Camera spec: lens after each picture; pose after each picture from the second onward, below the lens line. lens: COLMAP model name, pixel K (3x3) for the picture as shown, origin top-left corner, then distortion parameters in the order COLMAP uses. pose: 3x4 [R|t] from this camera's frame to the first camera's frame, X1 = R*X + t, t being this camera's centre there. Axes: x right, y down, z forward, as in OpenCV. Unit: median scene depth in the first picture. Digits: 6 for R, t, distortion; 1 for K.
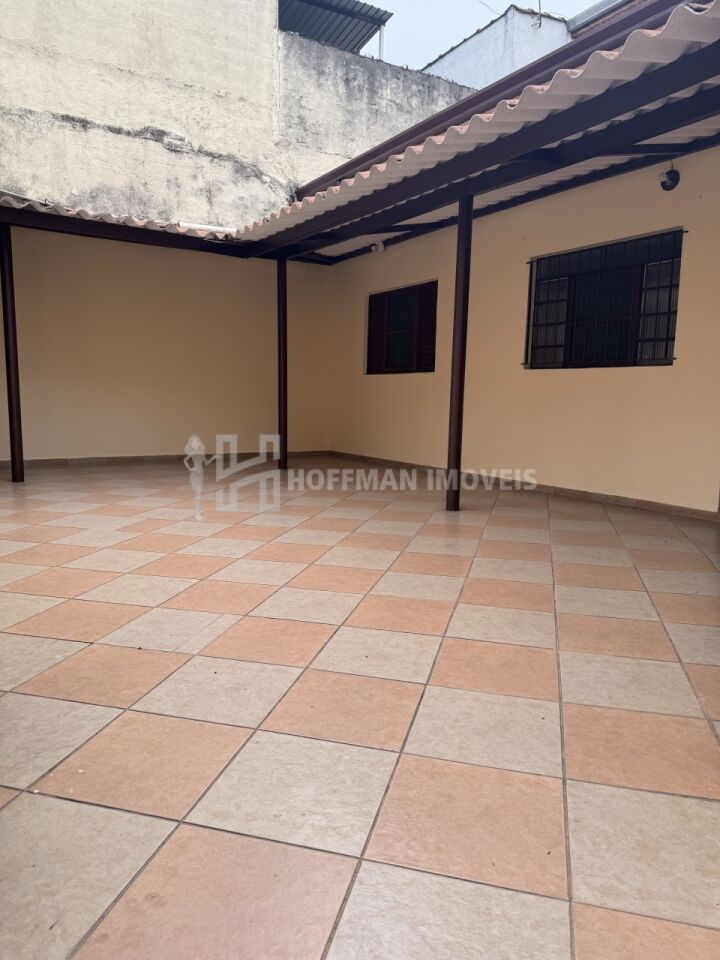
lens RADIAL K [[667.8, 0, 360.0], [0, 667.8, 480.0], [0, 0, 1]] dist [0.054307, -0.059752]
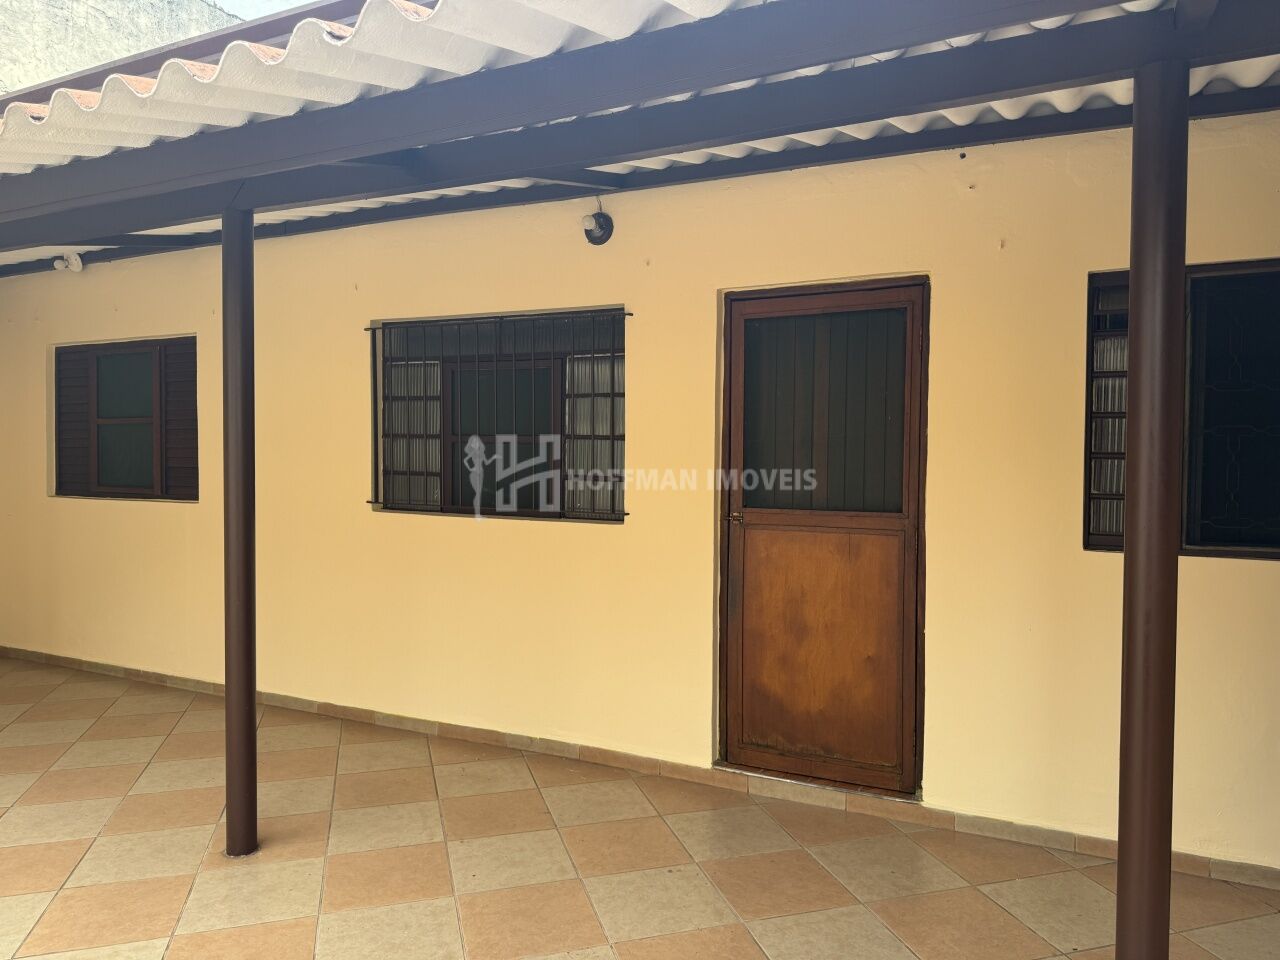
lens RADIAL K [[890.4, 0, 640.0], [0, 890.4, 480.0], [0, 0, 1]] dist [0.054307, -0.059752]
pose [[0.854023, -0.032712, 0.519206, 0.048900], [0.078676, 0.994663, -0.066744, -0.127007], [-0.514252, 0.097850, 0.852039, 0.248153]]
